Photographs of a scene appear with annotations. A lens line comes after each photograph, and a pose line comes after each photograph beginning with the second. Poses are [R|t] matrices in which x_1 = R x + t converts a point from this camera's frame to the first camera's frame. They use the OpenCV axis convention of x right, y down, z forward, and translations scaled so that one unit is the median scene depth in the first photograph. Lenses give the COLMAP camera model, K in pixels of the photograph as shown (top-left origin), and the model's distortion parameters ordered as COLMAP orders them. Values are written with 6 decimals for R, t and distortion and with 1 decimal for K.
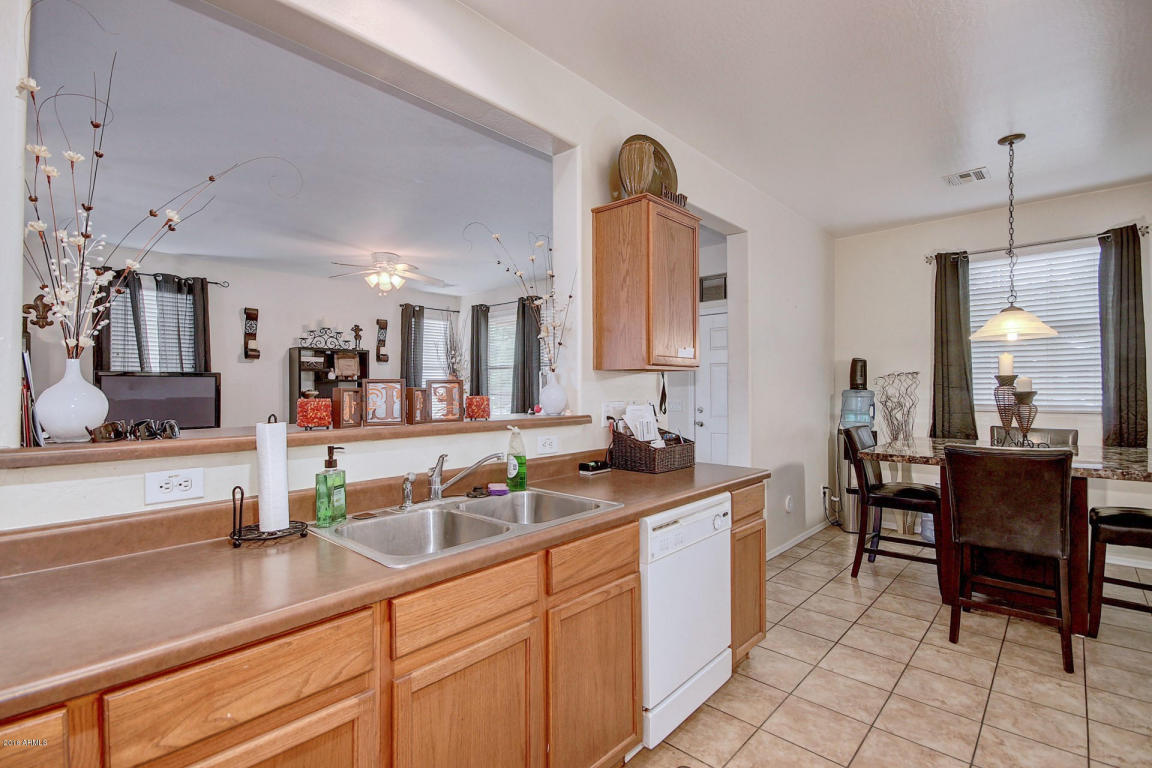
lens RADIAL K [[534.5, 0, 577.2], [0, 534.5, 386.5], [0, 0, 1]] dist [0.011240, -0.012620]
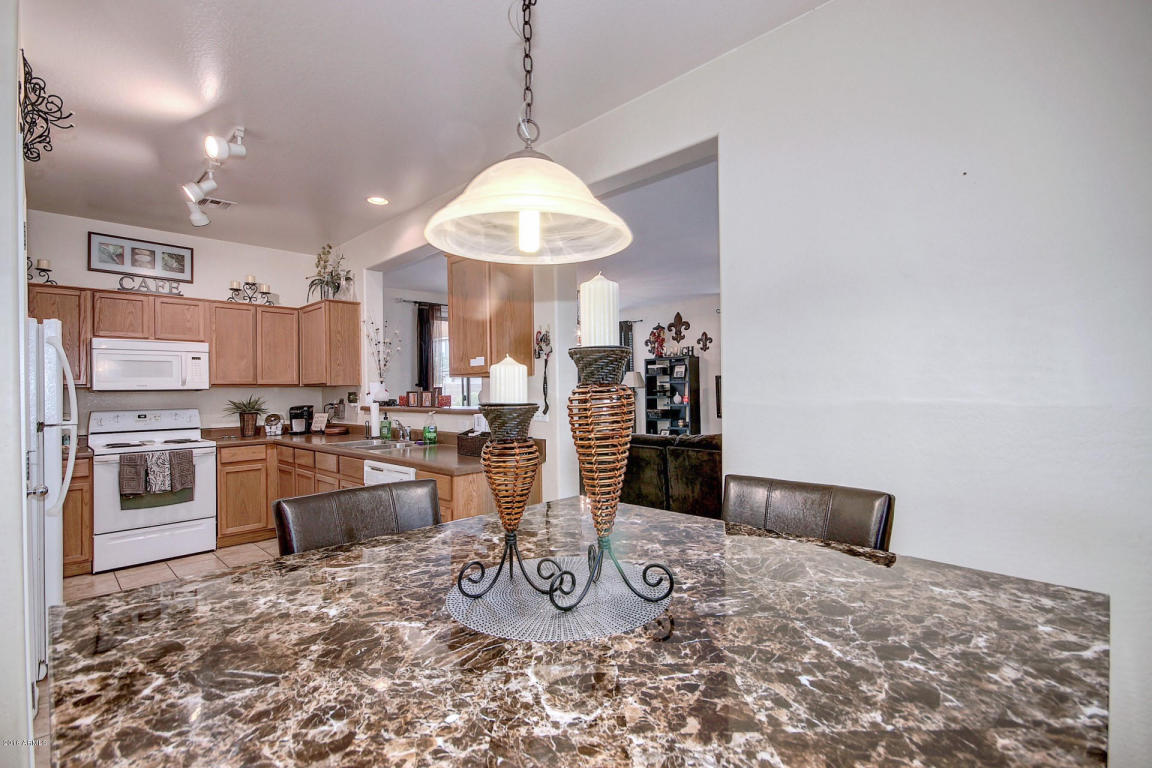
lens RADIAL K [[534.5, 0, 577.2], [0, 534.5, 386.5], [0, 0, 1]] dist [0.011240, -0.012620]
pose [[-0.030915, -0.002966, -0.999518, 0.719635], [0.019042, 0.999812, -0.003556, 0.001517], [0.999341, -0.019143, -0.030853, 0.645928]]
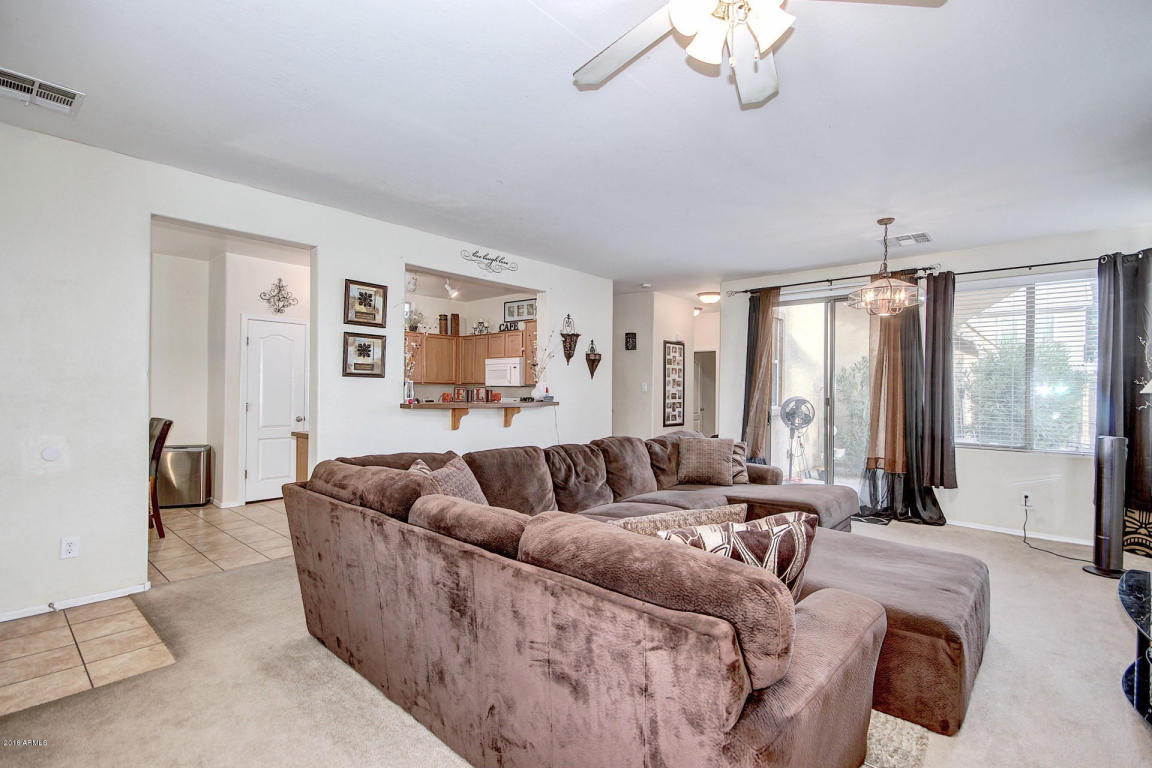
lens RADIAL K [[534.5, 0, 577.2], [0, 534.5, 386.5], [0, 0, 1]] dist [0.011240, -0.012620]
pose [[-0.999884, -0.006911, -0.013585, -0.319853], [-0.006788, 0.999936, -0.009062, 0.003421], [0.013647, -0.008969, -0.999867, 1.475047]]
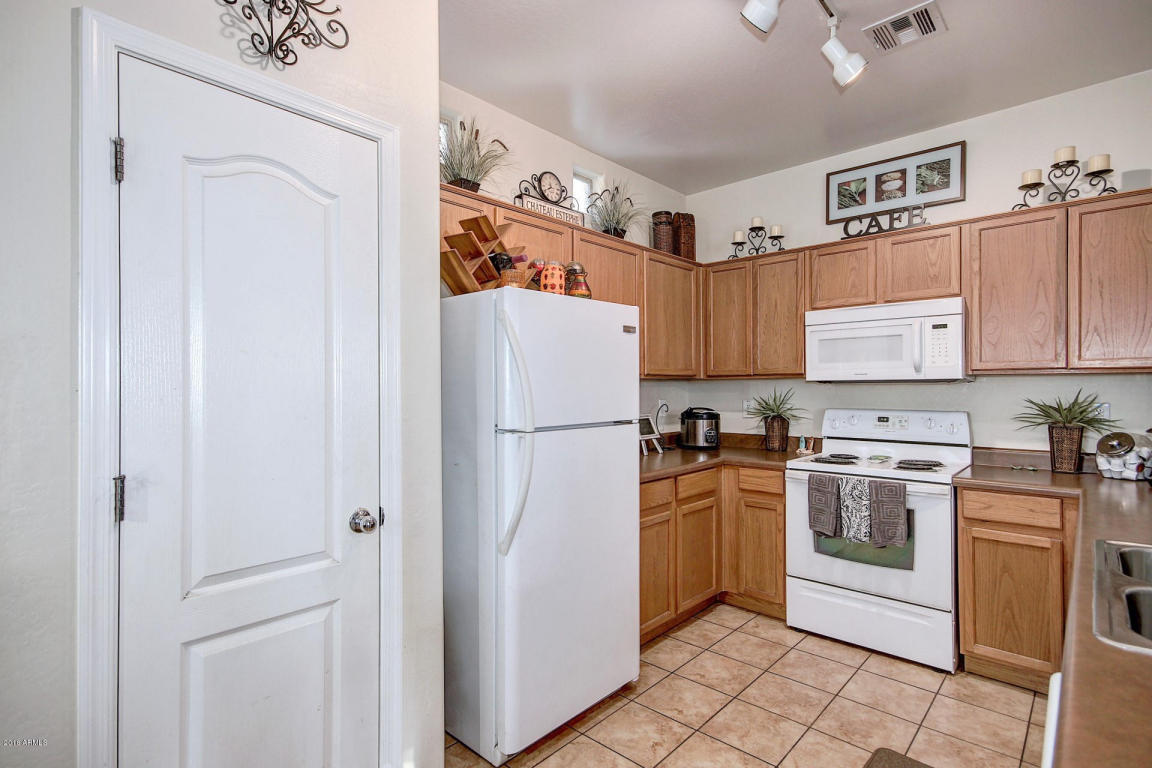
lens RADIAL K [[556.7, 0, 574.2], [0, 556.7, 388.6], [0, 0, 1]] dist [0.014938, 0.000477]
pose [[-0.999979, 0.006165, -0.001797, 0.195505], [0.006171, 0.999975, -0.003514, -0.000446], [0.001775, -0.003525, -0.999992, 0.525586]]
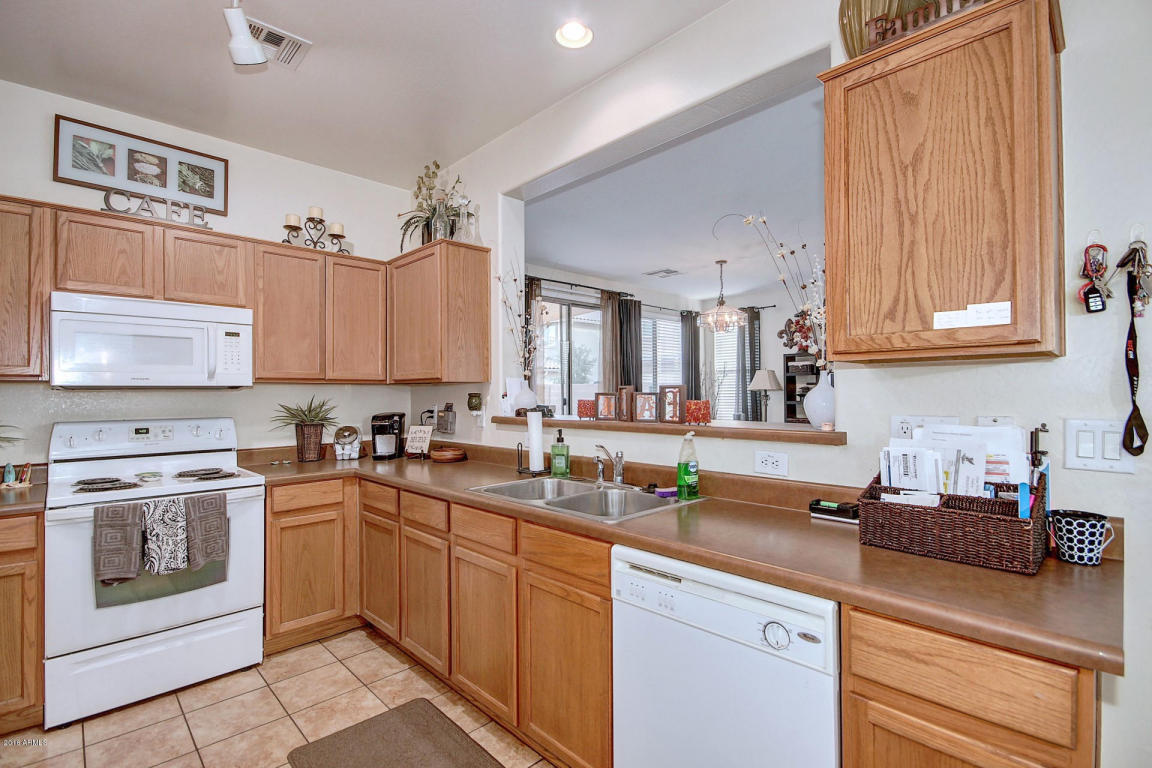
lens RADIAL K [[534.5, 0, 577.2], [0, 534.5, 386.5], [0, 0, 1]] dist [0.011240, -0.012620]
pose [[-0.055918, -0.007889, -0.998404, 0.352371], [0.010419, 0.999910, -0.008484, -0.000751], [0.998381, -0.010877, -0.055831, 0.350937]]
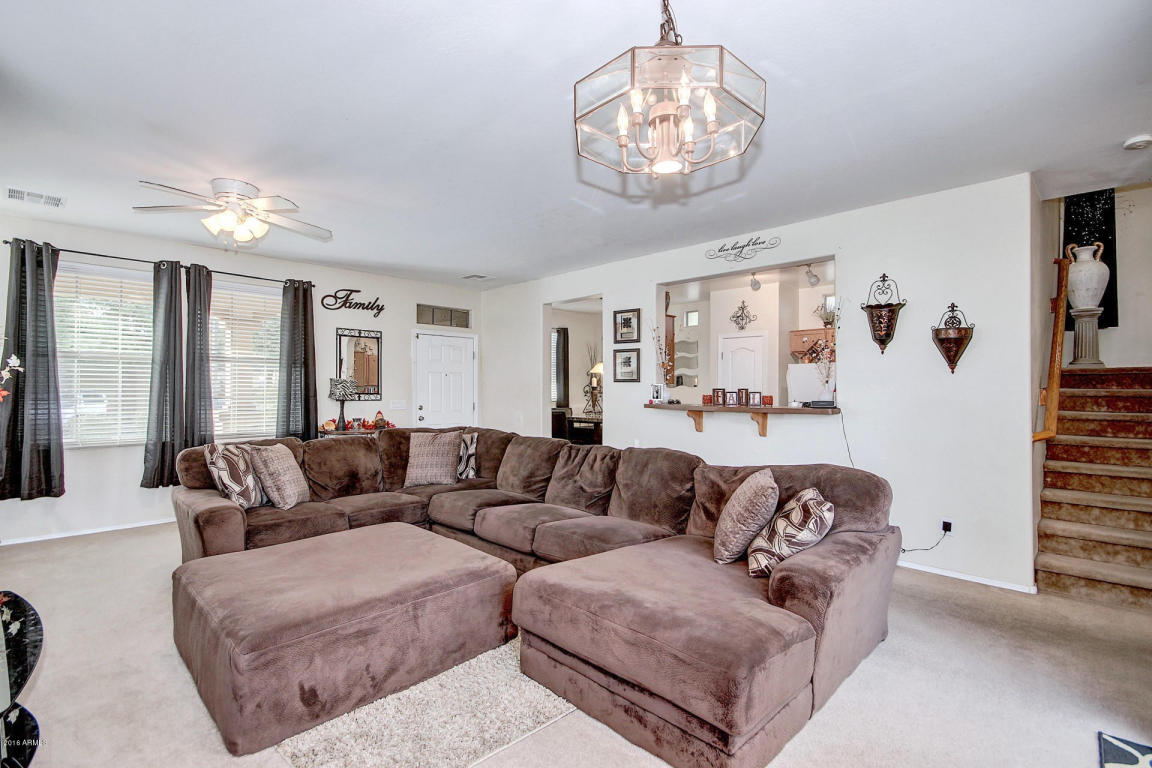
lens RADIAL K [[534.5, 0, 577.2], [0, 534.5, 386.5], [0, 0, 1]] dist [0.011240, -0.012620]
pose [[0.038546, 0.007449, 0.999229, -1.152702], [-0.009355, 0.999931, -0.007093, 0.000835], [-0.999213, -0.009074, 0.038613, 0.635142]]
